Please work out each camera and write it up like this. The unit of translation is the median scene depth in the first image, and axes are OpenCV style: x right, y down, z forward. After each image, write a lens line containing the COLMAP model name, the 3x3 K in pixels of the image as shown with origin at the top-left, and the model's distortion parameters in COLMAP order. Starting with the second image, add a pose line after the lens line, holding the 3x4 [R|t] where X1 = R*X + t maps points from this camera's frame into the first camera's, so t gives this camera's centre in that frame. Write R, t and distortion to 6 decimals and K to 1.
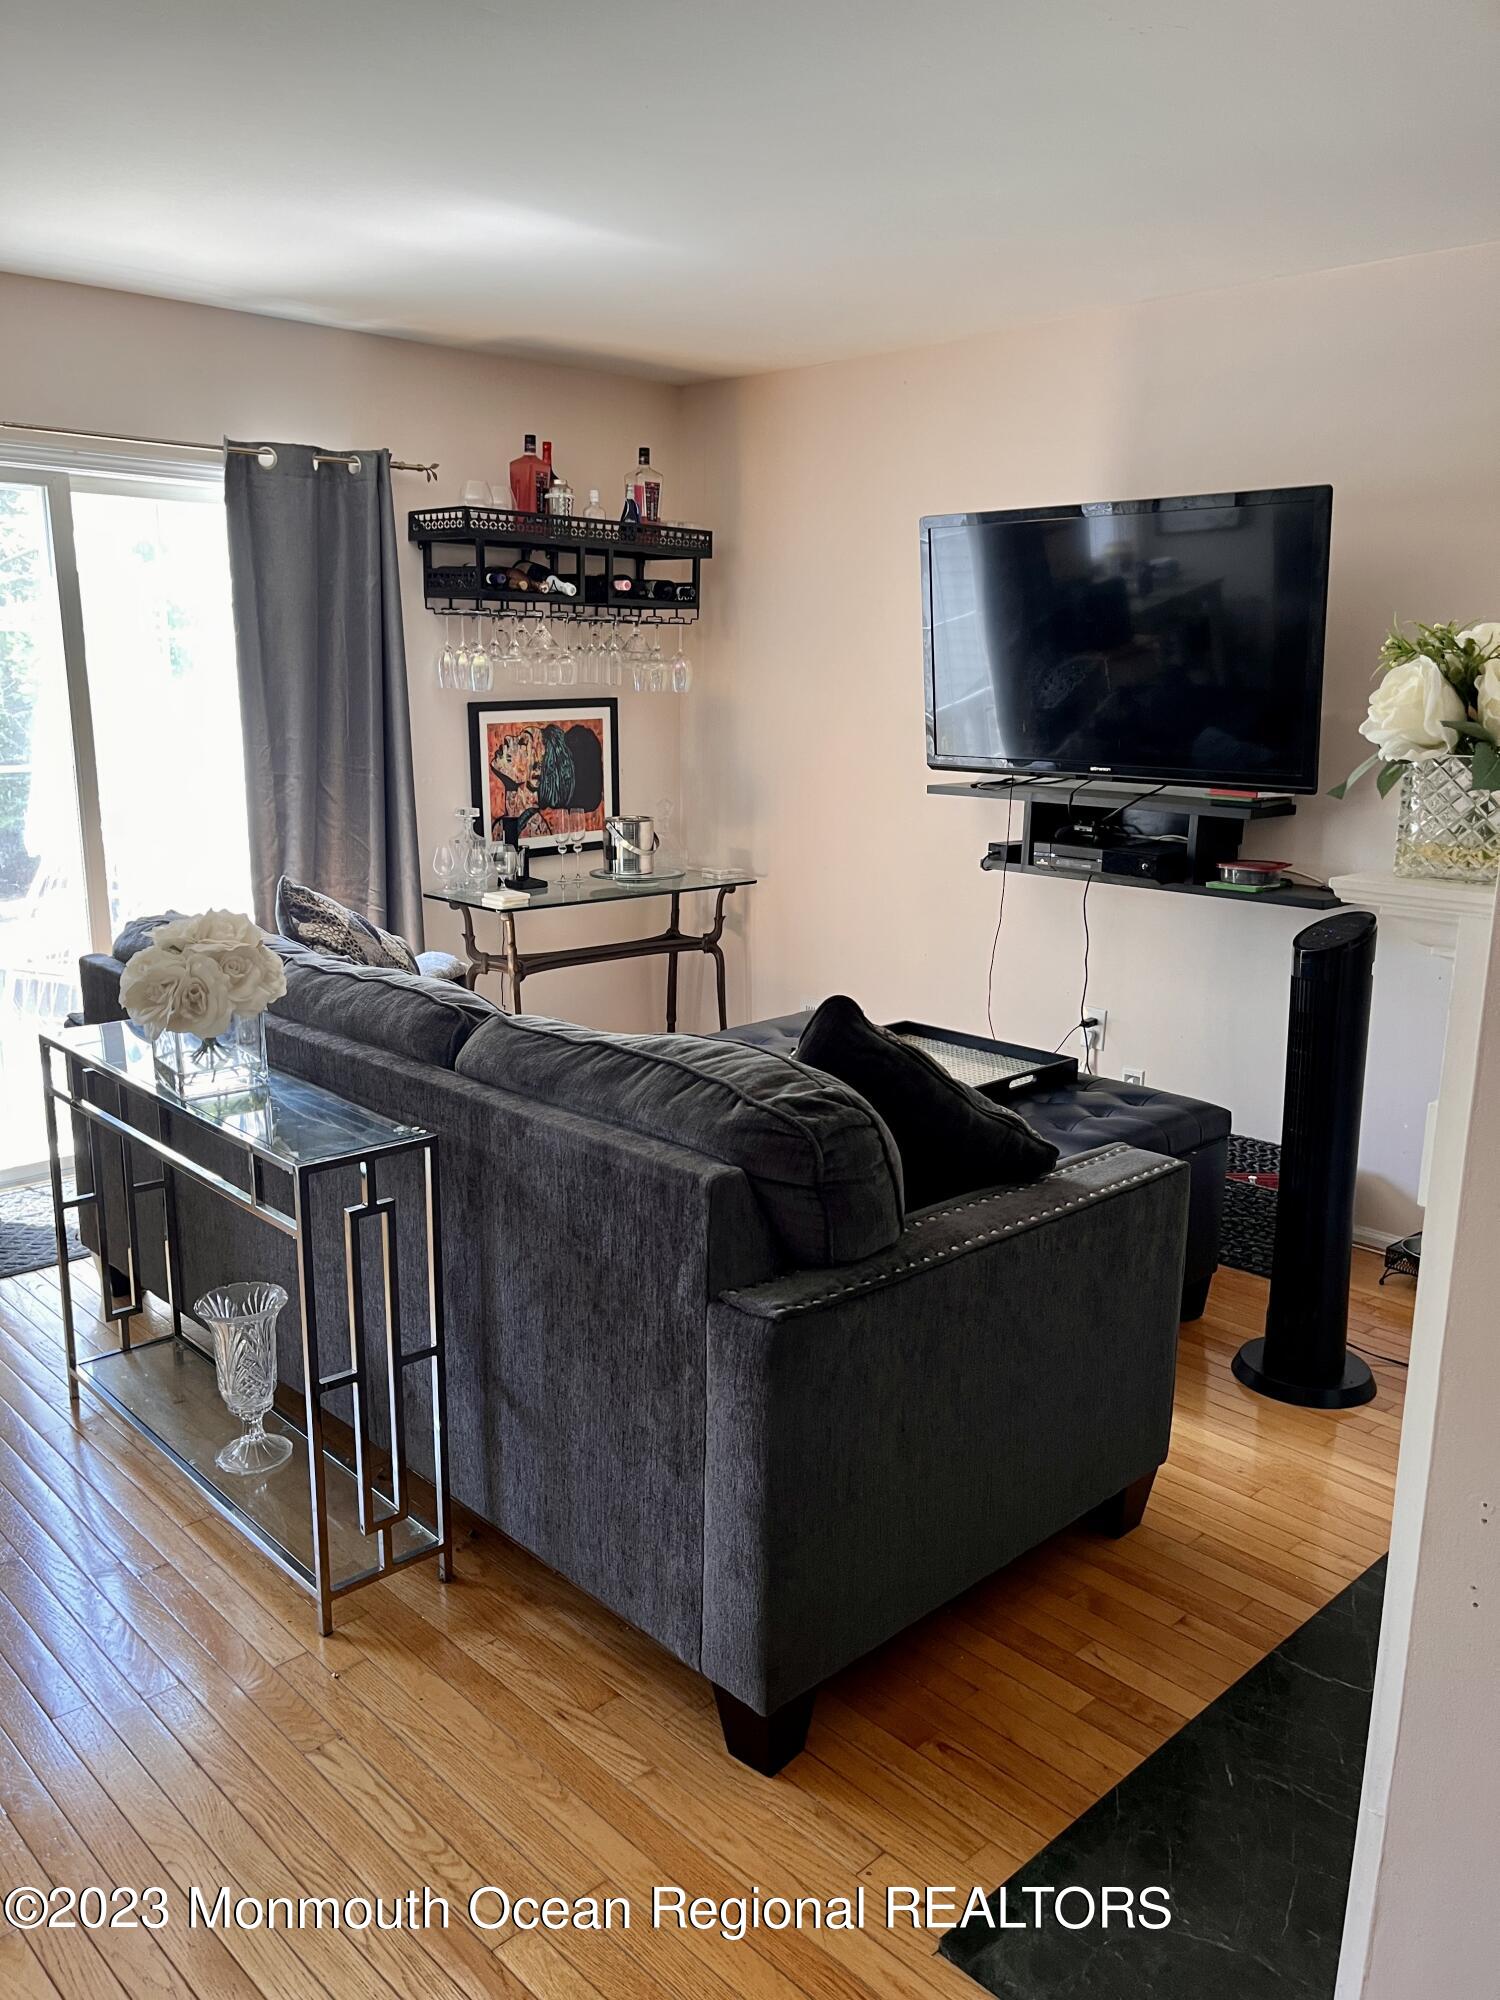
lens RADIAL K [[1542.5, 0, 747.7], [0, 1542.5, 1032.2], [0, 0, 1]] dist [0.073474, -0.168168]
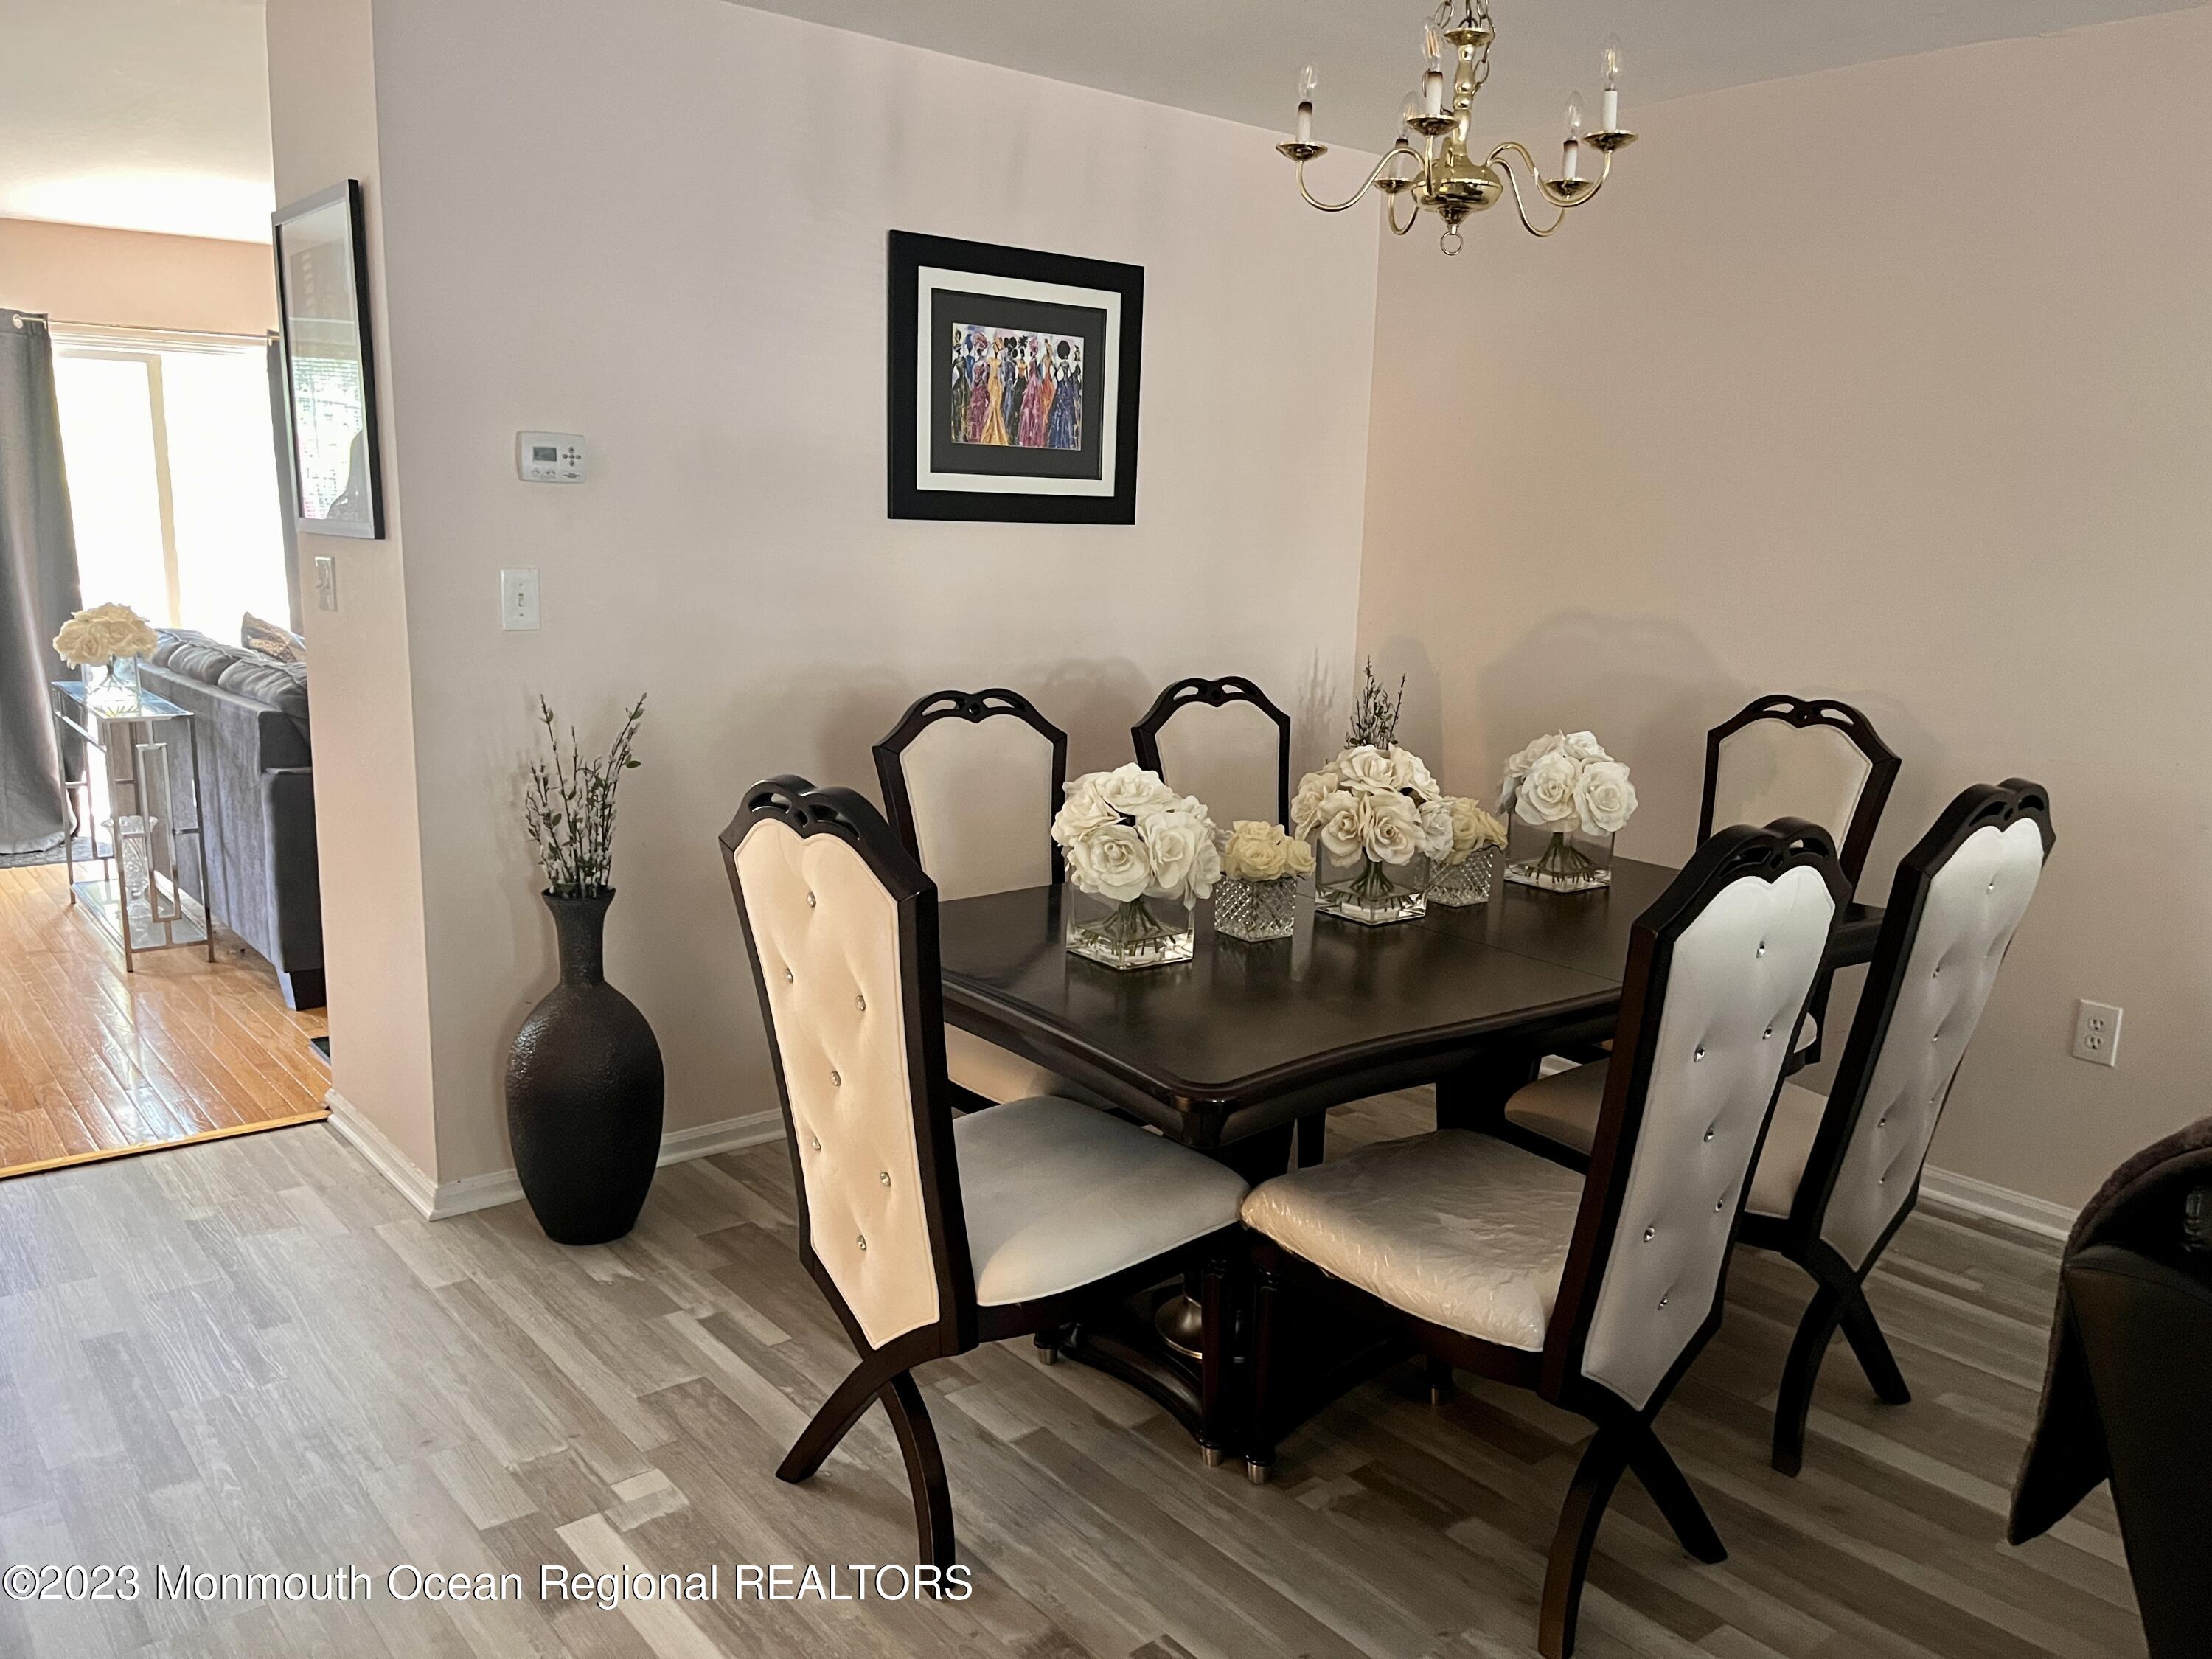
lens RADIAL K [[1706.1, 0, 1082.9], [0, 1706.1, 860.6], [0, 0, 1]] dist [0.073474, -0.168168]
pose [[0.996984, 0.029584, -0.071749, 0.609995], [-0.031648, 0.999112, -0.027813, 0.157025], [0.070862, 0.030000, 0.997035, -0.602584]]
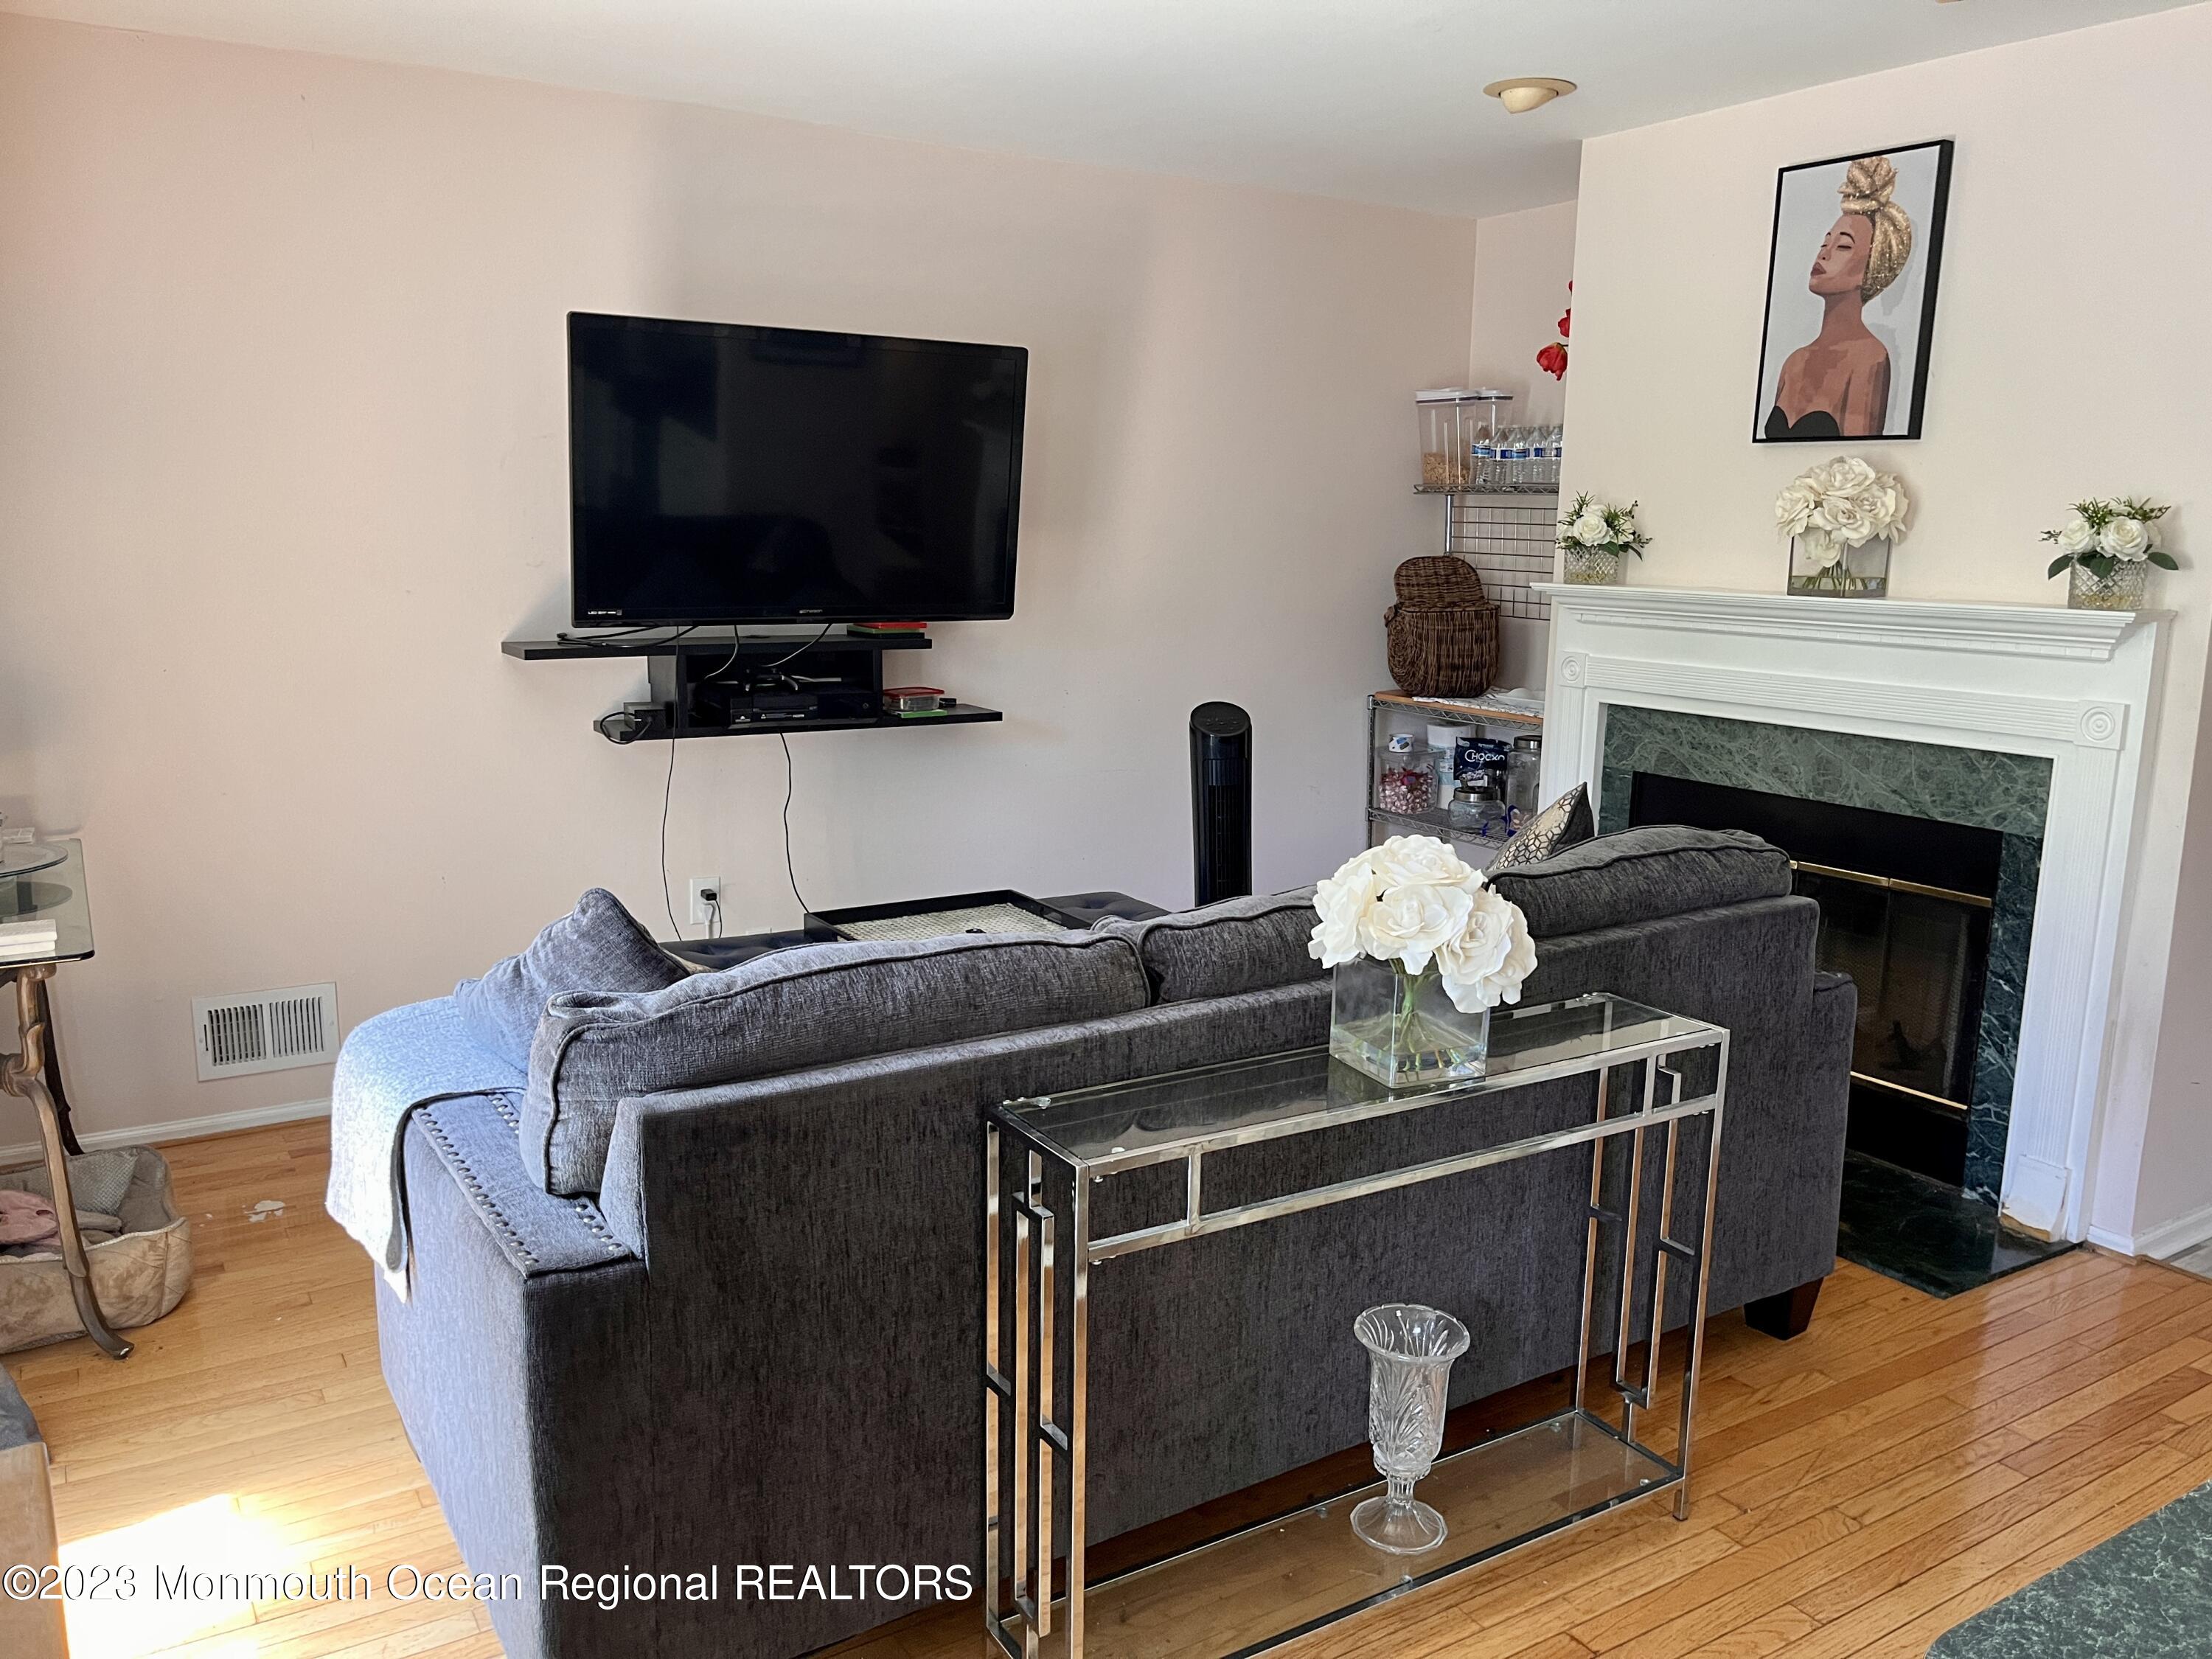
lens RADIAL K [[1706.1, 0, 1082.9], [0, 1706.1, 860.6], [0, 0, 1]] dist [0.073474, -0.168168]
pose [[0.188880, -0.206412, 0.960062, -3.842523], [0.217490, 0.962173, 0.164077, -0.787019], [-0.957613, 0.177813, 0.226627, 3.123304]]
